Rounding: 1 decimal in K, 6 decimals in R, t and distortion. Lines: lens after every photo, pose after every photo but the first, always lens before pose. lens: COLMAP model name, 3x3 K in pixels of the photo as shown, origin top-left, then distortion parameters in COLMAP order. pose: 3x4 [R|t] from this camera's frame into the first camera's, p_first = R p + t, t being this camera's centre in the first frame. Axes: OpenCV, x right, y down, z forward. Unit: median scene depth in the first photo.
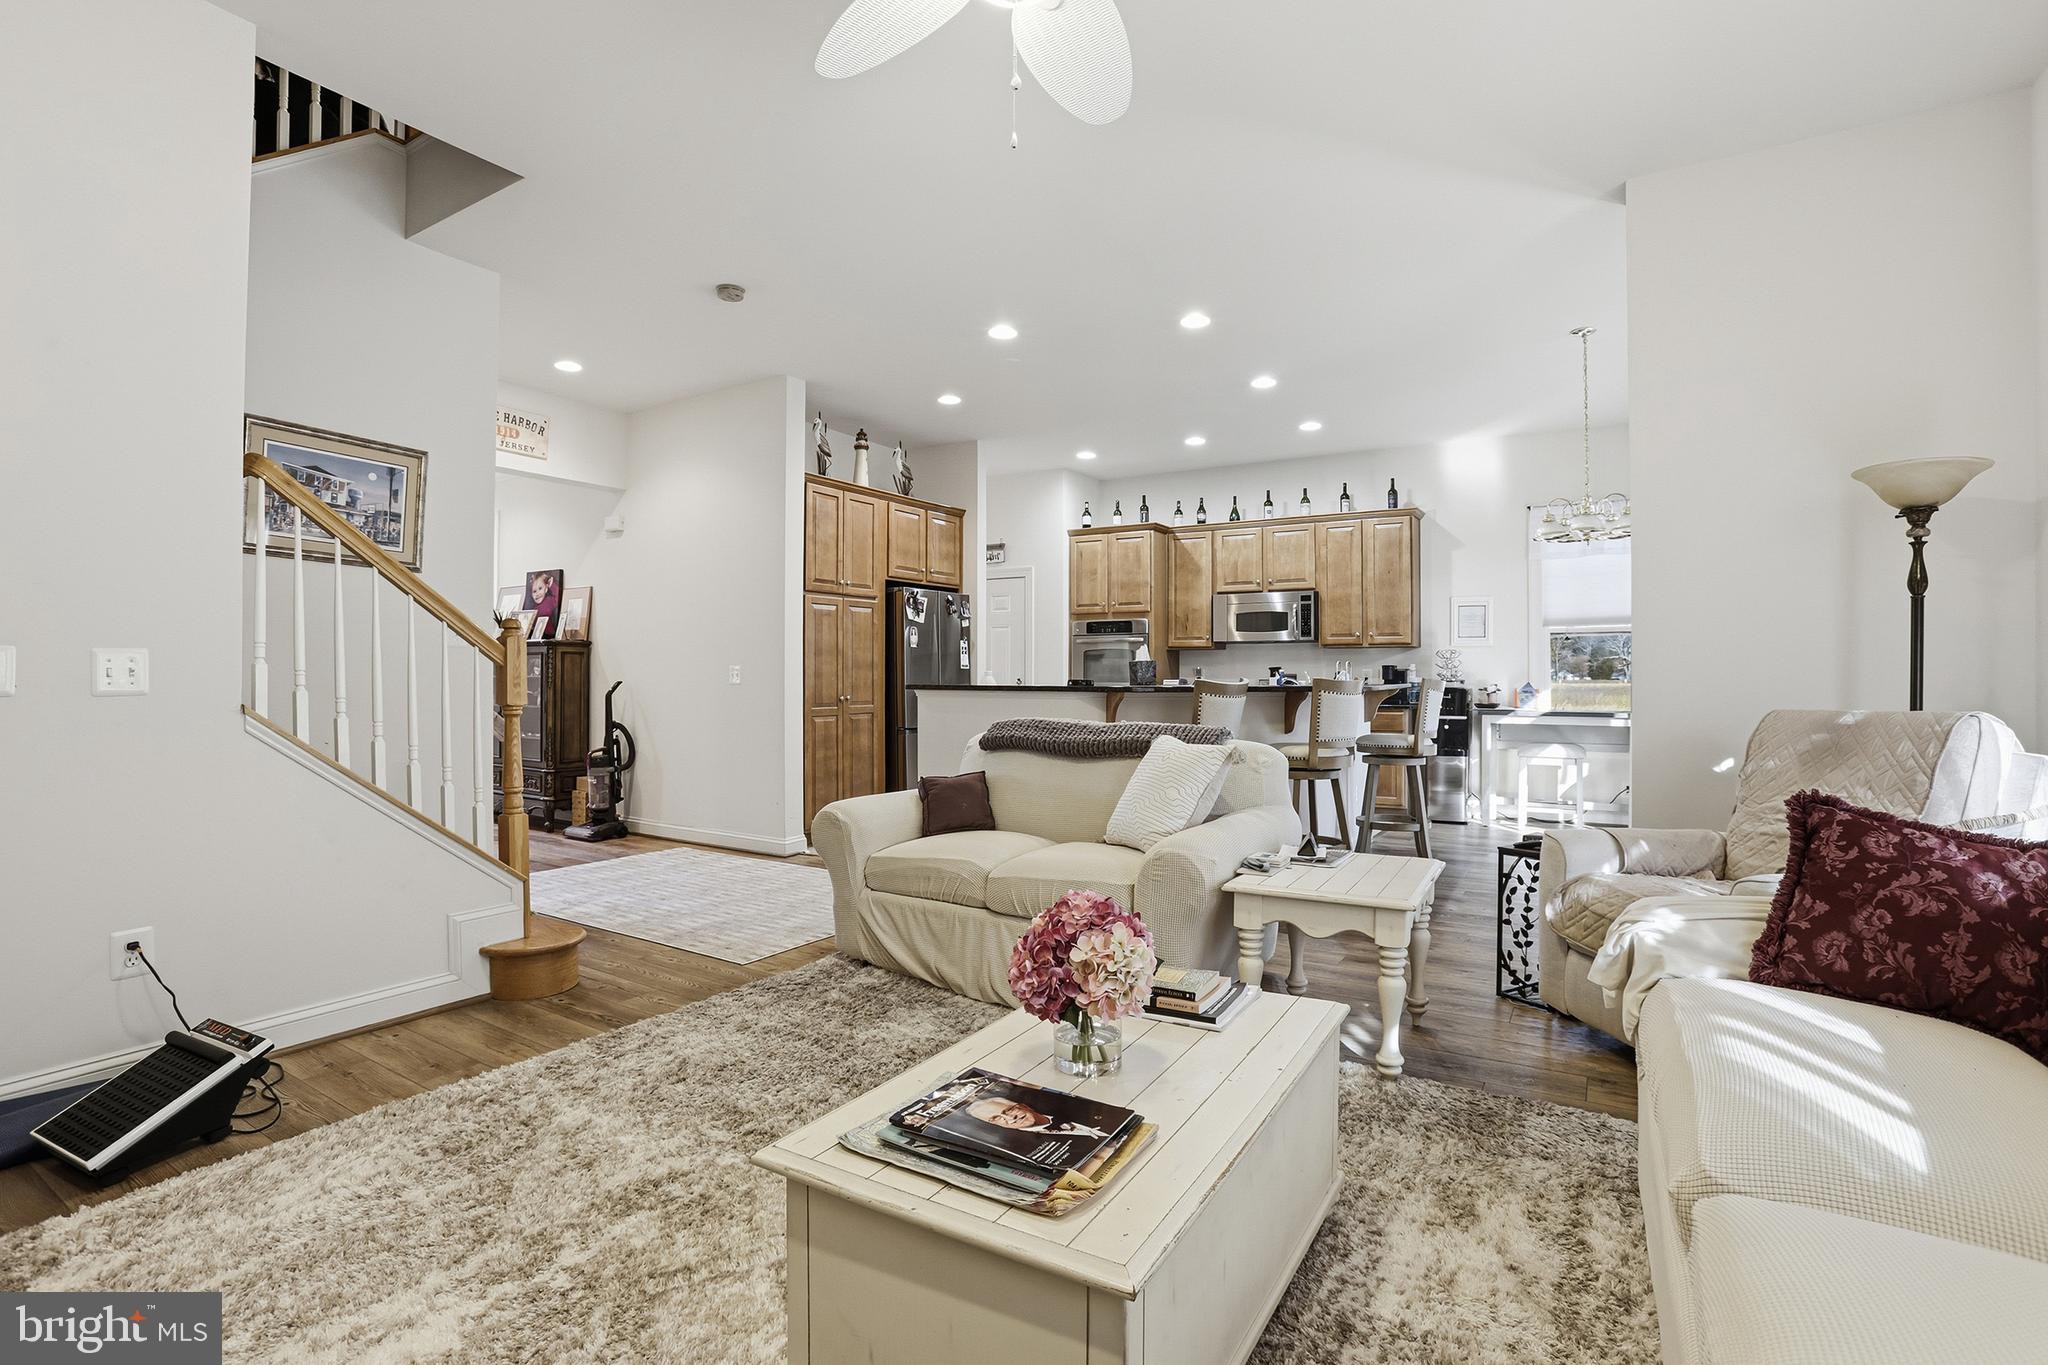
lens RADIAL K [[939.1, 0, 1020.4], [0, 939.1, 676.2], [0, 0, 1]] dist [-0.053874, 0.012888]
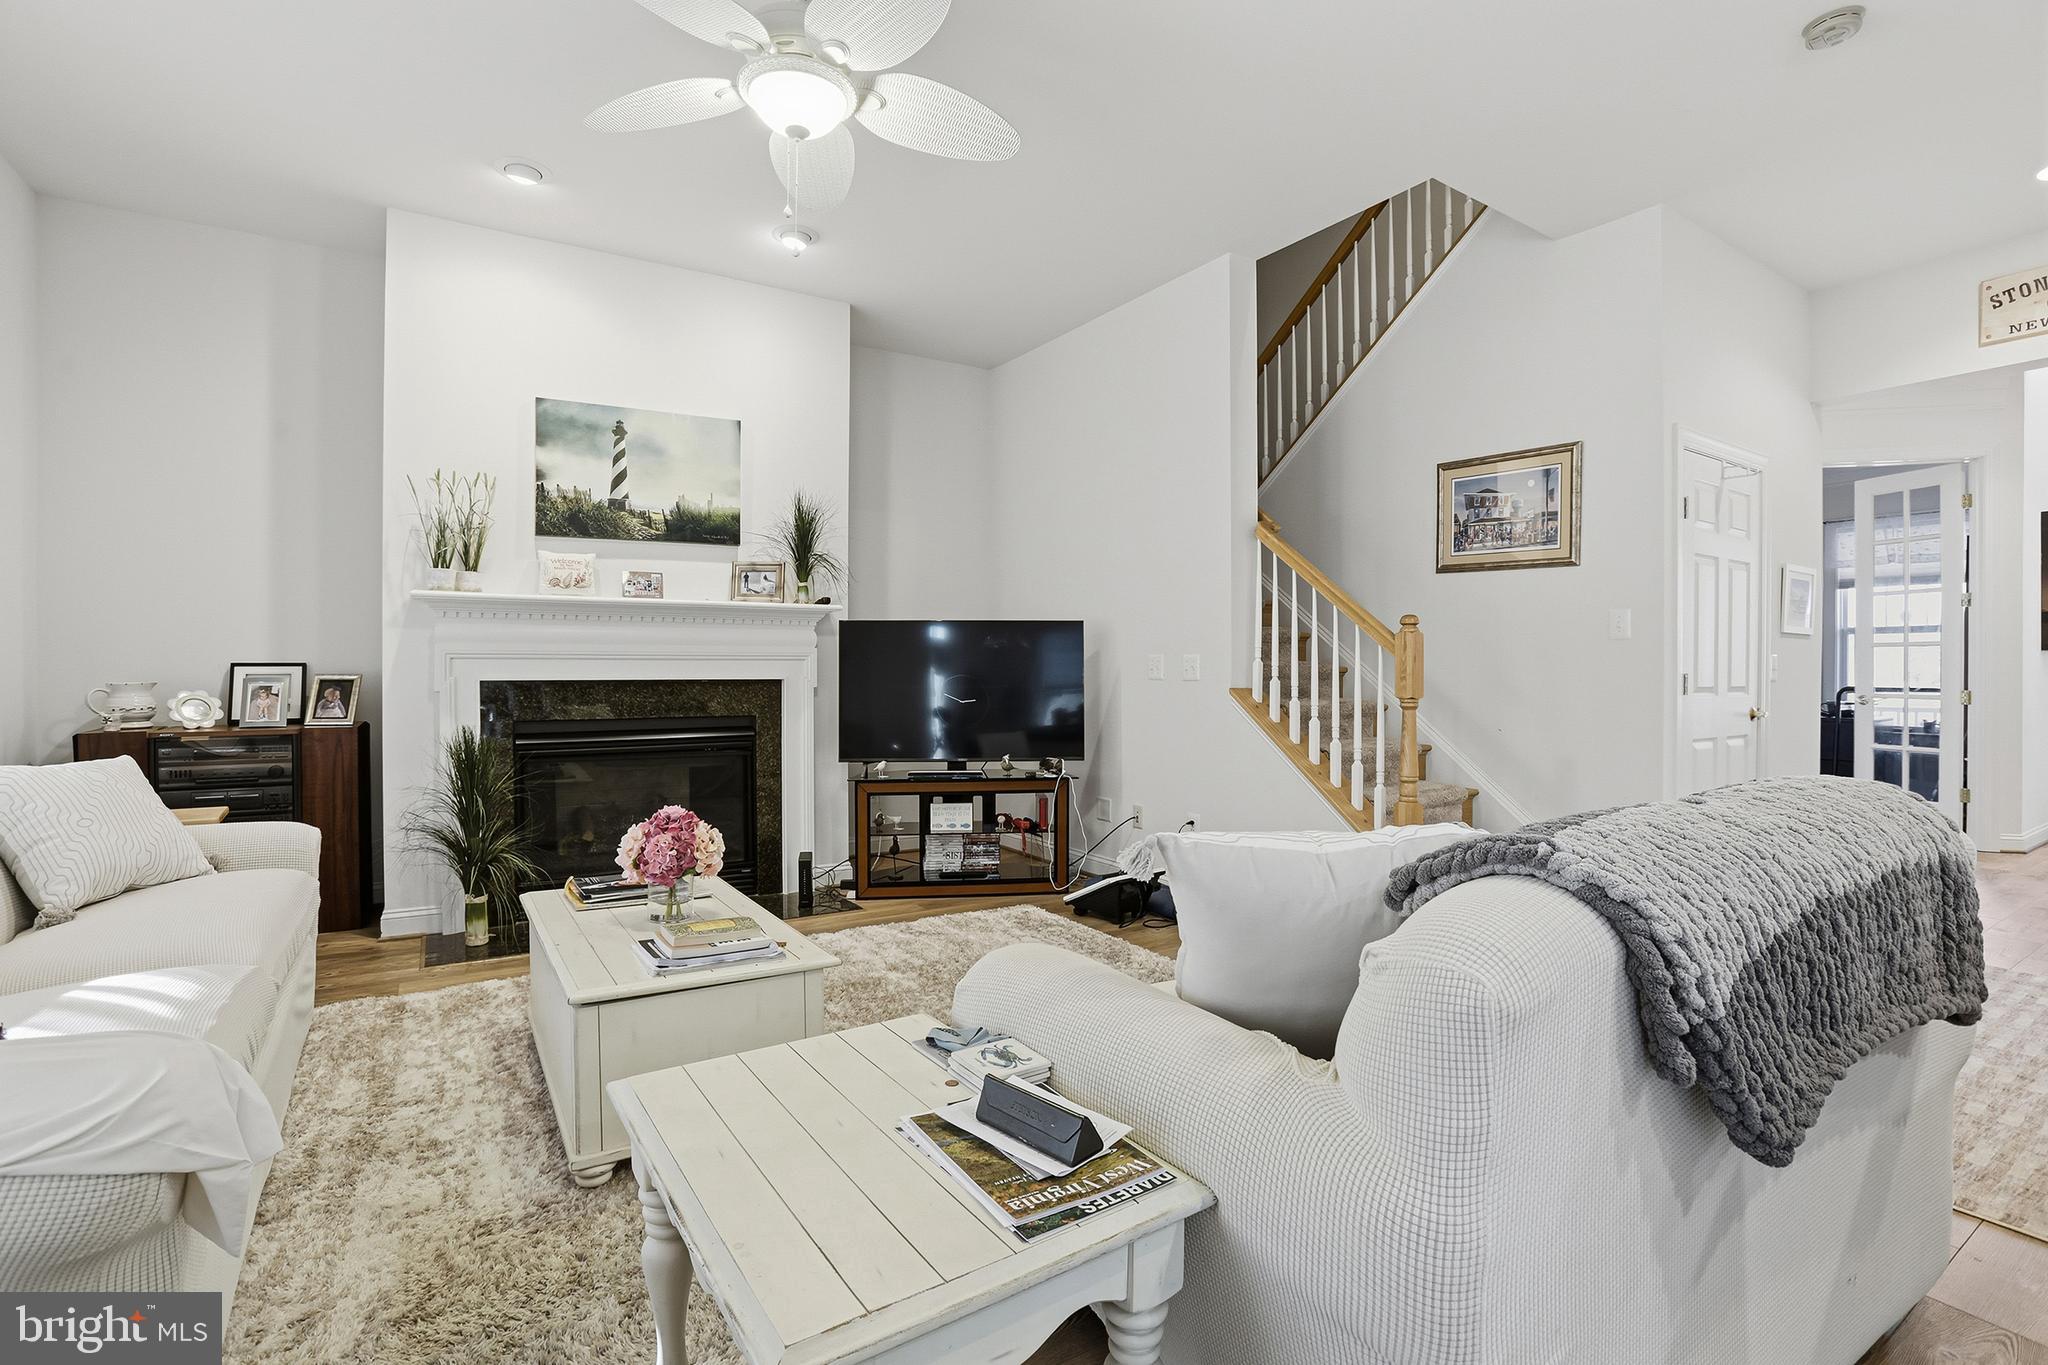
lens RADIAL K [[939.1, 0, 1002.8], [0, 939.1, 674.6], [0, 0, 1]] dist [-0.053874, 0.012888]
pose [[-0.431451, 0.005302, -0.902121, 0.258546], [-0.003320, 0.999967, 0.007465, -0.001288], [0.902130, 0.006216, -0.431419, 0.453527]]
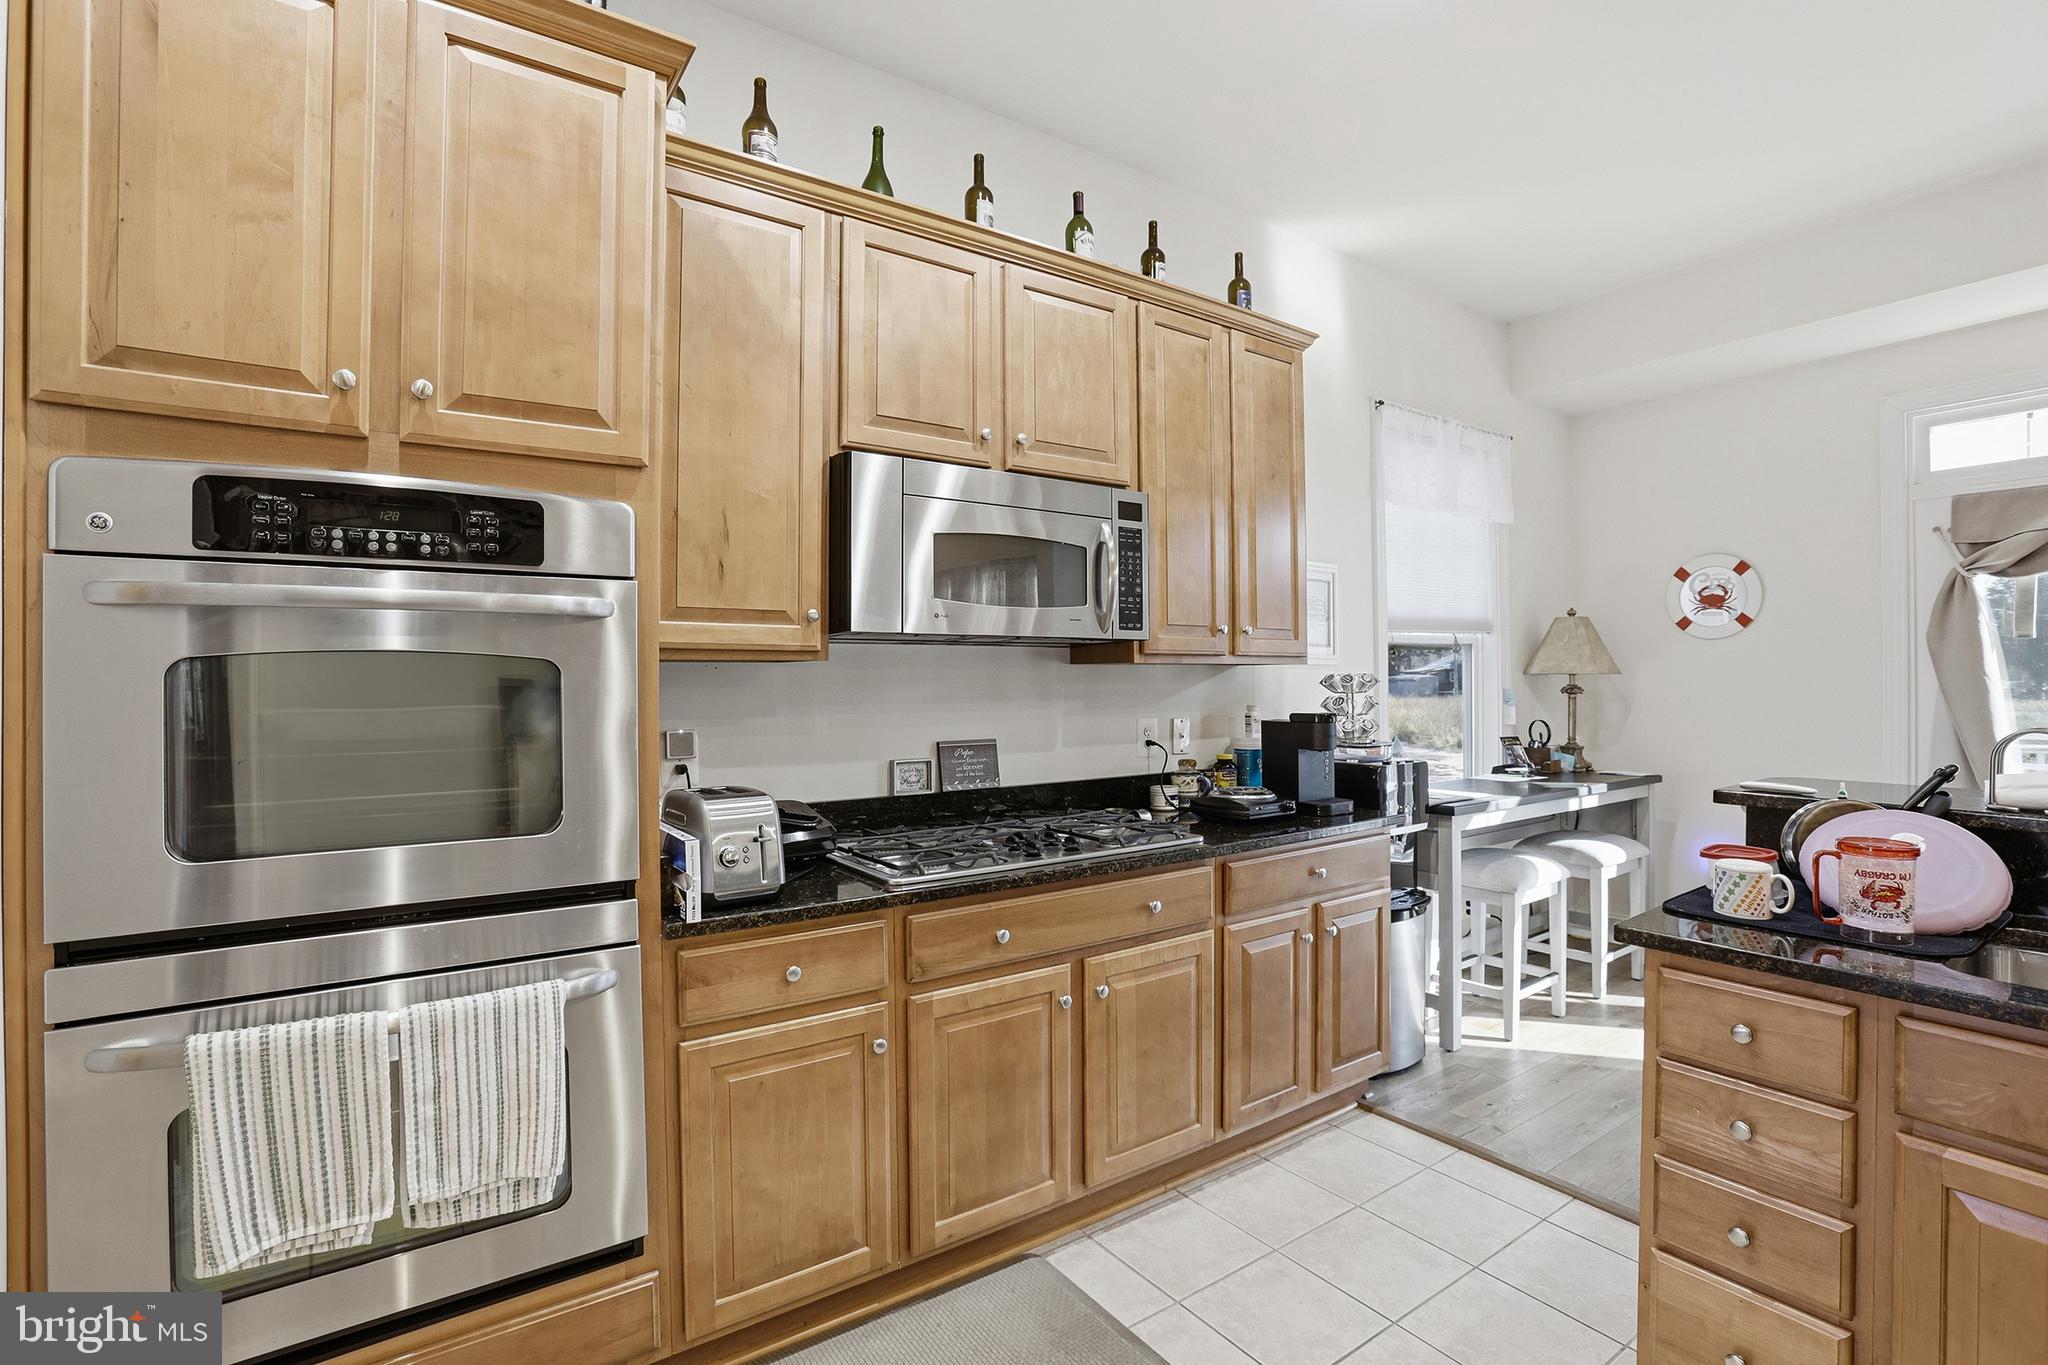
lens RADIAL K [[939.1, 0, 1006.9], [0, 939.1, 680.4], [0, 0, 1]] dist [-0.053874, 0.012888]
pose [[0.402444, -0.005341, 0.915429, -0.011195], [0.004769, 0.999982, 0.003737, -0.026144], [-0.915432, 0.002862, 0.402462, 0.912630]]
